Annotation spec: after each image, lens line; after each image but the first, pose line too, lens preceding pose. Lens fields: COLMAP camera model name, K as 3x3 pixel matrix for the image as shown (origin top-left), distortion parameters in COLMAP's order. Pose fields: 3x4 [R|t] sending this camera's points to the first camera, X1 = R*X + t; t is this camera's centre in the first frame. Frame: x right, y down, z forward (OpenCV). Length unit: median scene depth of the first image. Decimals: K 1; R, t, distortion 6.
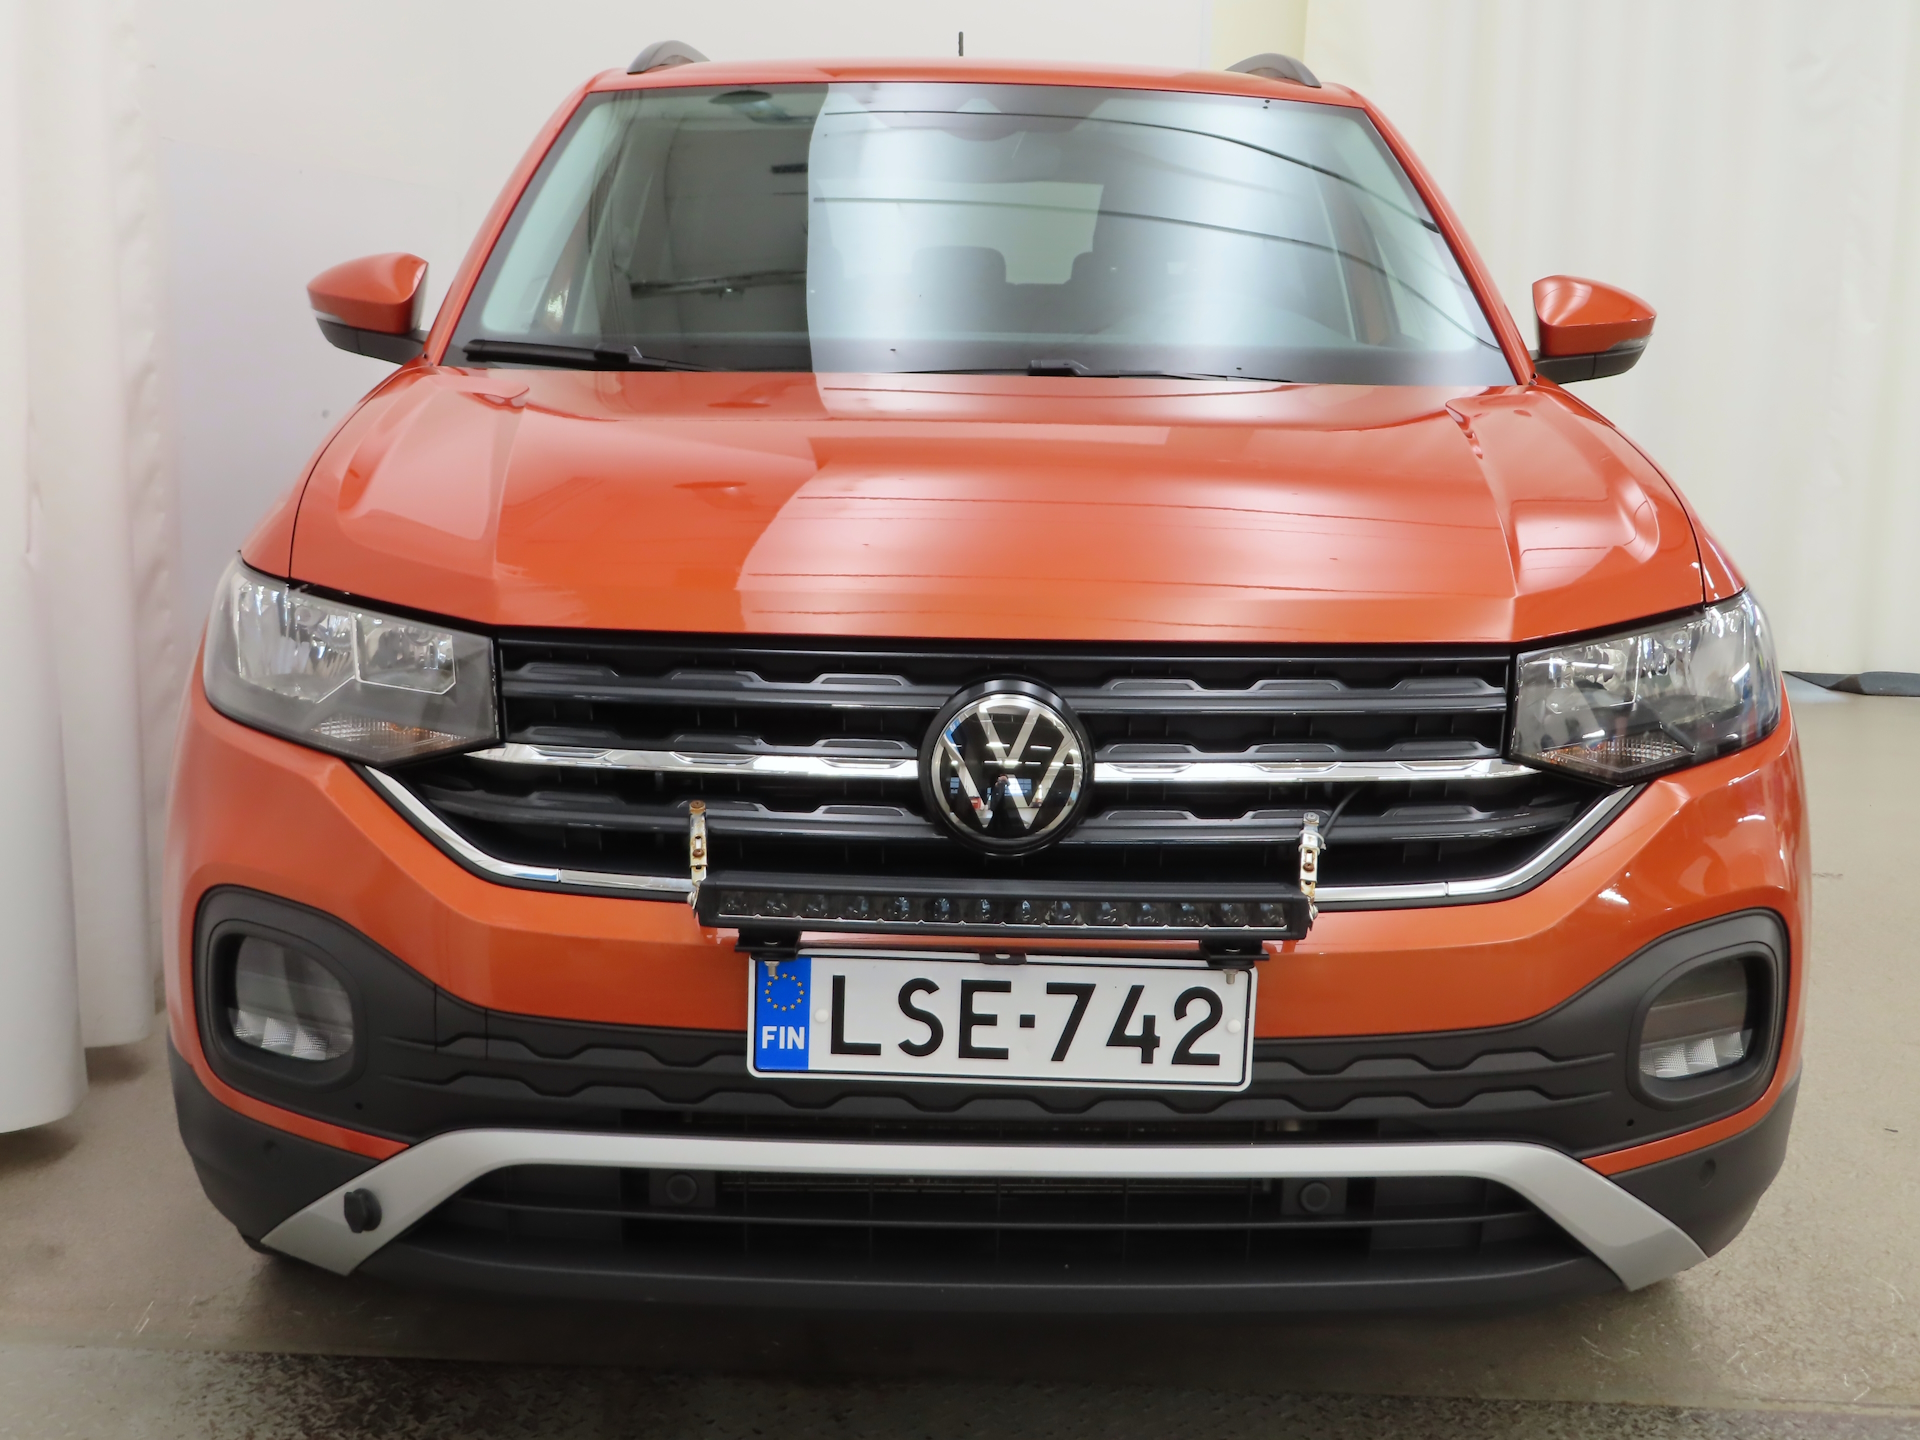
lens RADIAL K [[2462.6, 0, 960.0], [0, 2462.6, 720.0], [0, 0, 1]] dist [0.001396, 0.068800]
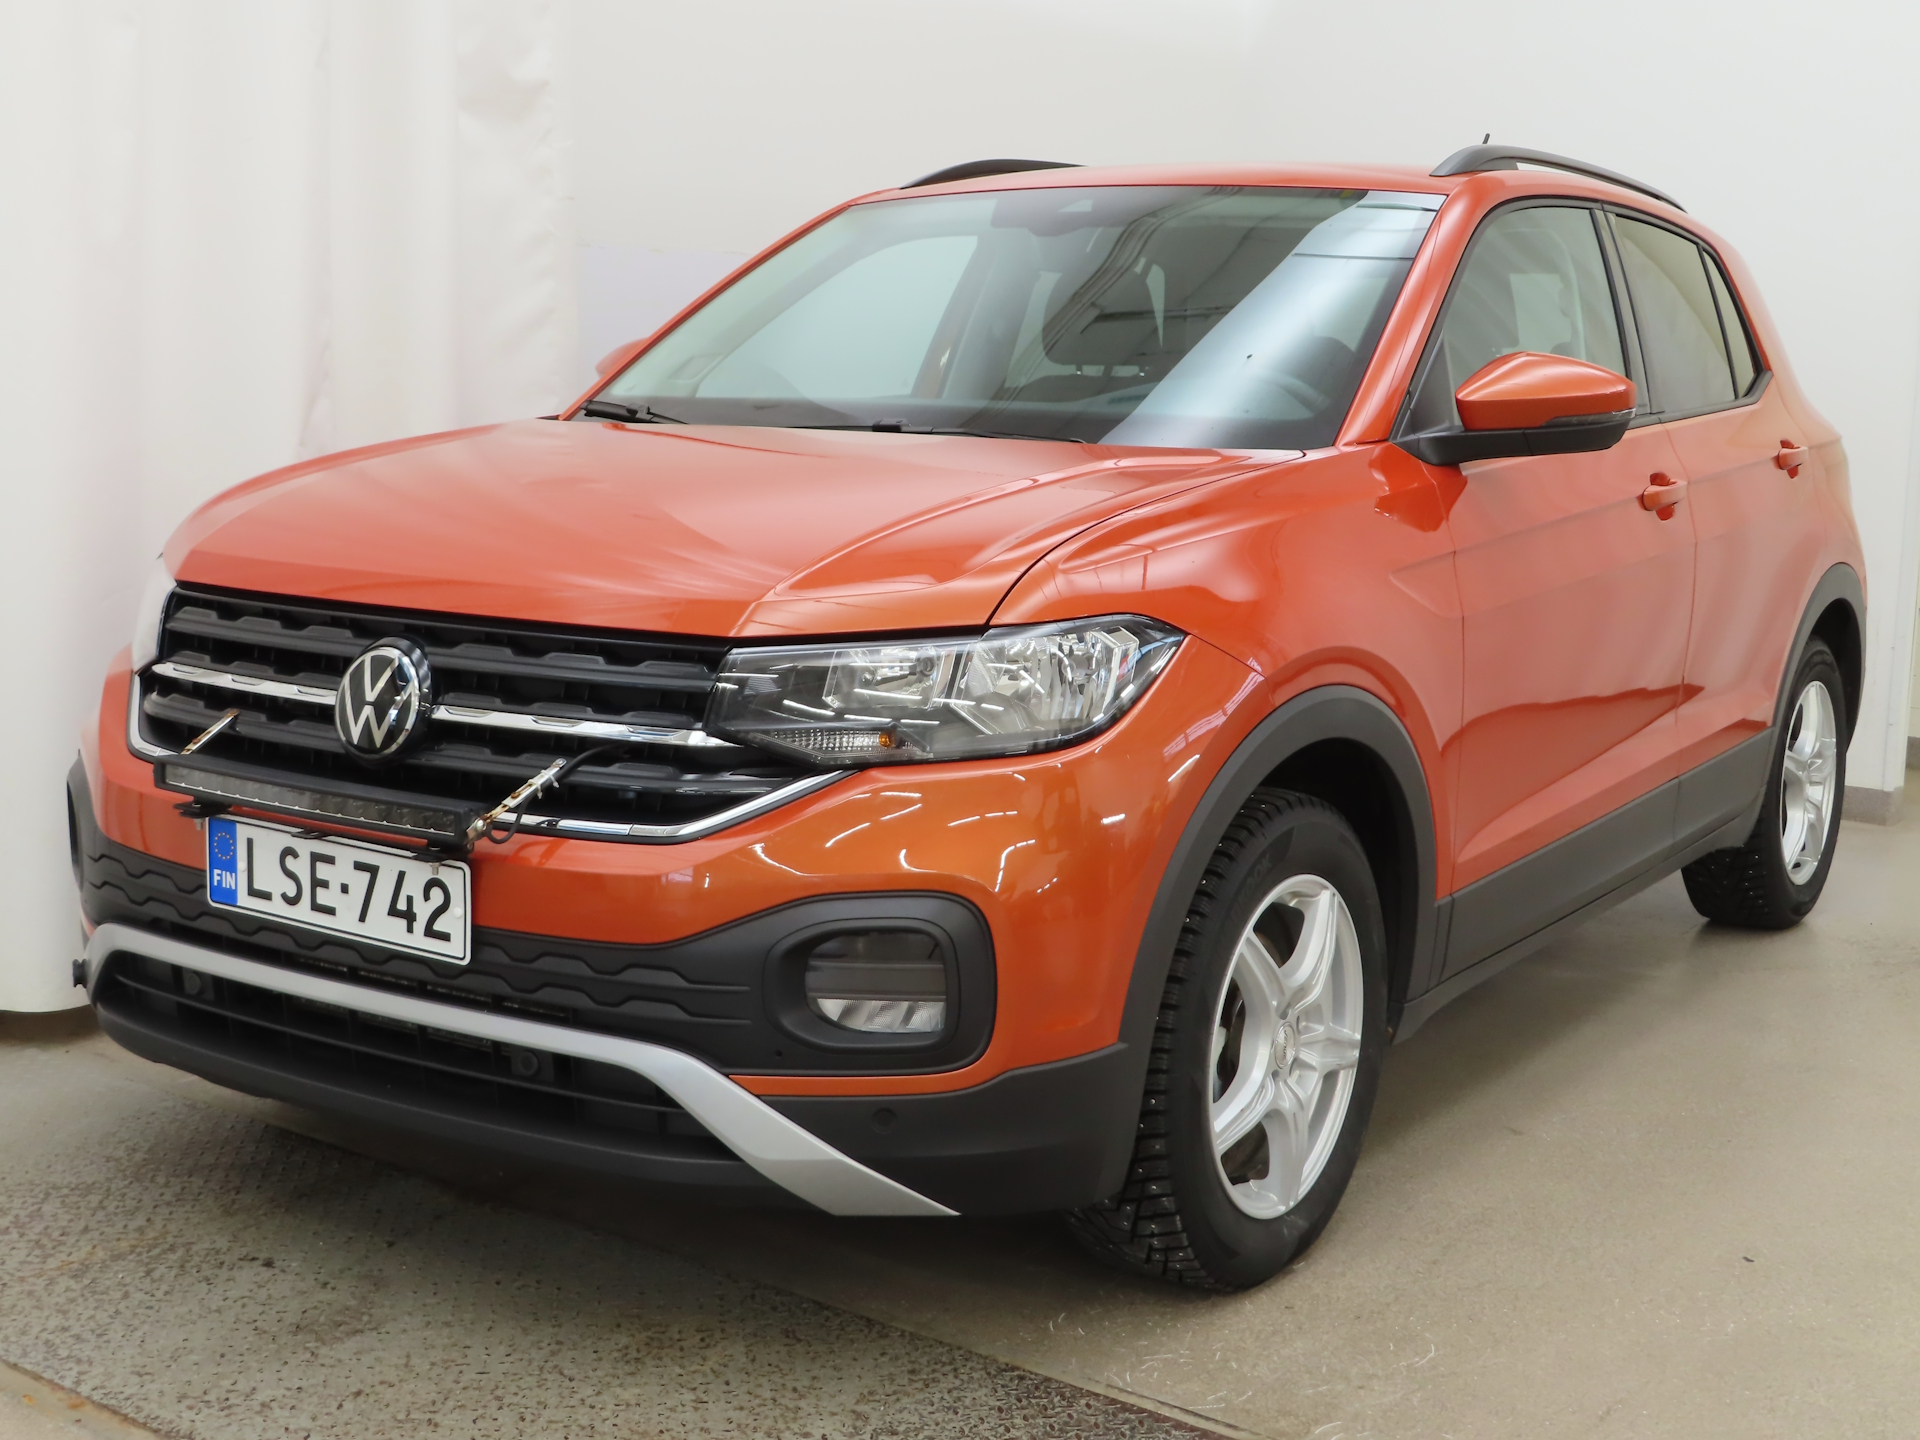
lens RADIAL K [[2462.6, 0, 960.0], [0, 2462.6, 720.0], [0, 0, 1]] dist [0.001396, 0.068800]
pose [[0.823299, 0.082272, -0.561613, 1.039625], [-0.108357, 0.994024, -0.013230, 0.013066], [0.557169, 0.071747, 0.827294, 0.074879]]
